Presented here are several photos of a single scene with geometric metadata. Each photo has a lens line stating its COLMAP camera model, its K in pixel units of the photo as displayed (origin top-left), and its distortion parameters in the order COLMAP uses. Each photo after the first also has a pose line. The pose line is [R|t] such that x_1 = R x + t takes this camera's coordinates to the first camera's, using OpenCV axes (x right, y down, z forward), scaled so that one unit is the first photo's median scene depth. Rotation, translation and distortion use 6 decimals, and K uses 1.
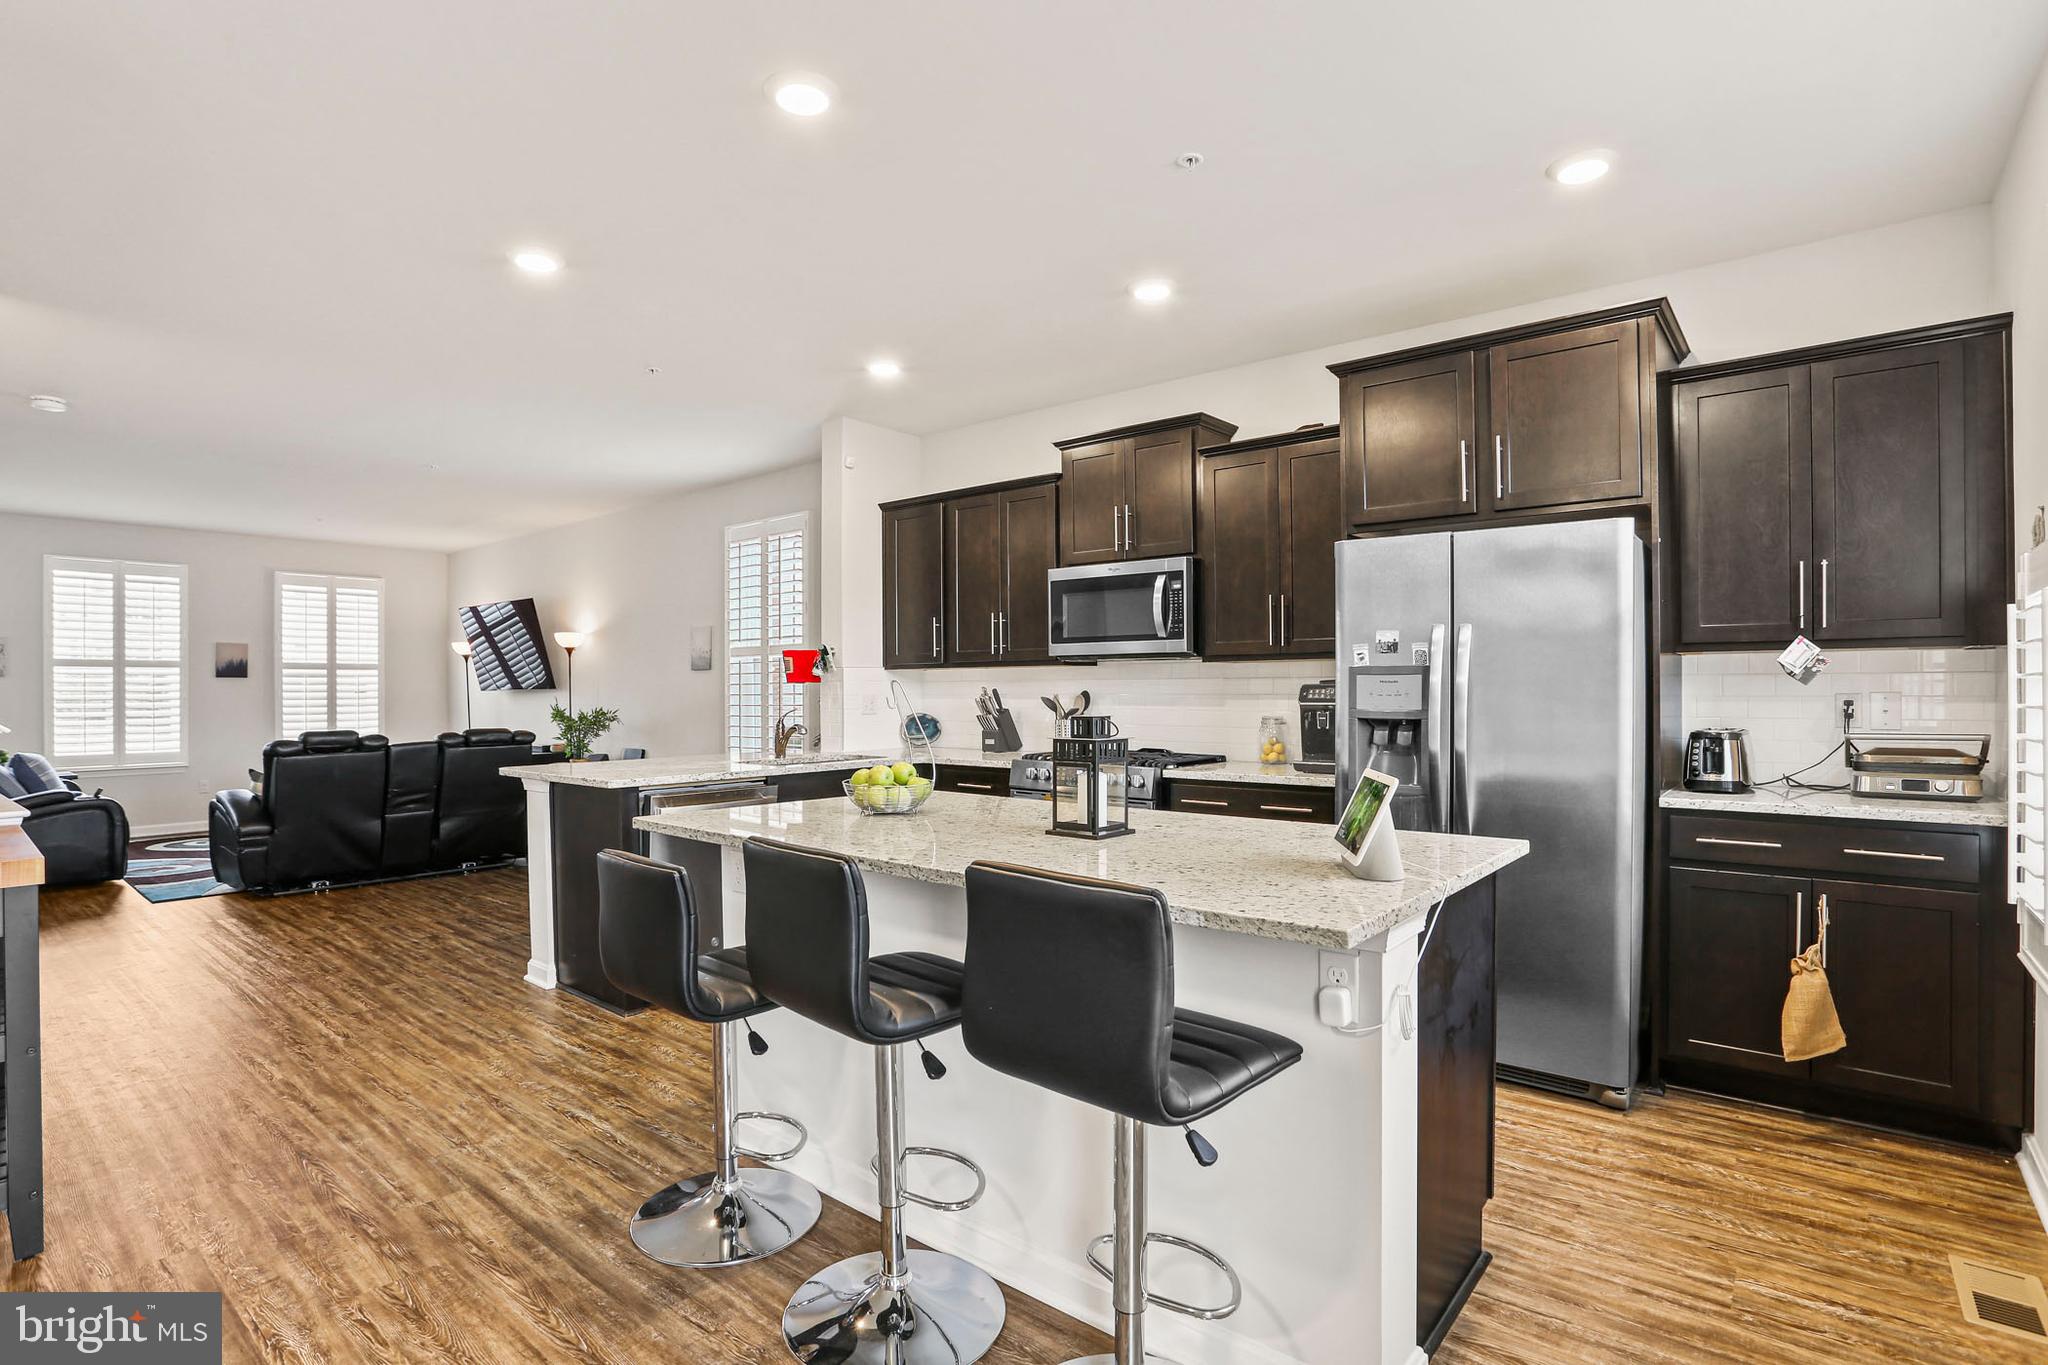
lens RADIAL K [[979.3, 0, 1024.0], [0, 979.3, 682.5], [0, 0, 1]] dist [-0.021481, 0.000058]
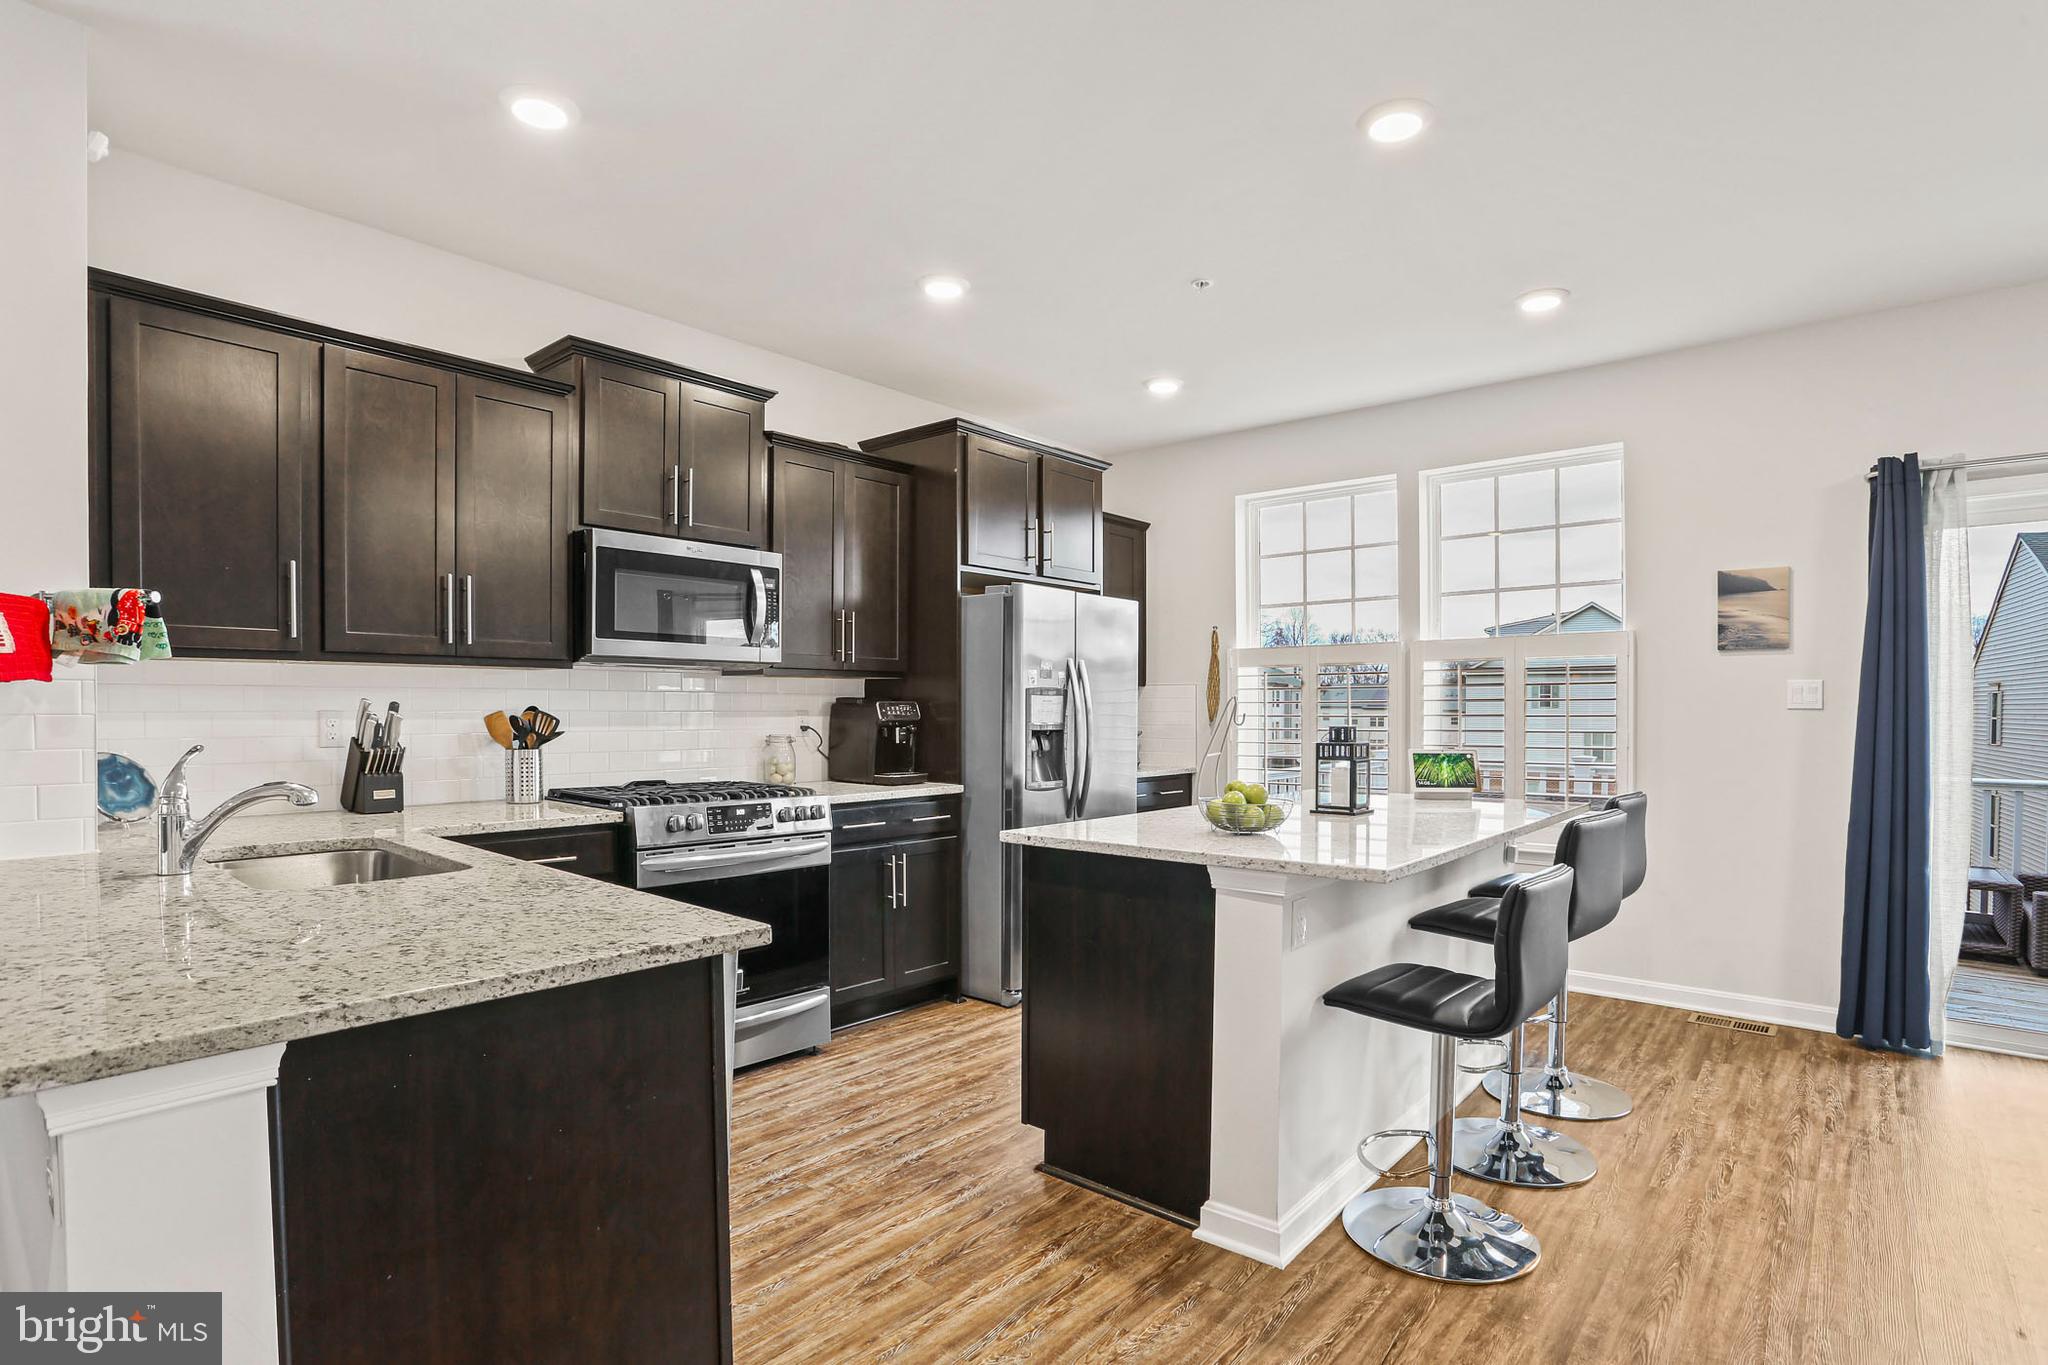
lens RADIAL K [[1011.6, 0, 1024.0], [0, 1011.6, 682.5], [0, 0, 1]] dist [-0.065977, 0.033271]
pose [[0.022568, 0.036877, 0.999065, -0.807867], [-0.005983, 0.999307, -0.036751, 0.020691], [-0.999727, -0.005147, 0.022773, 0.850789]]
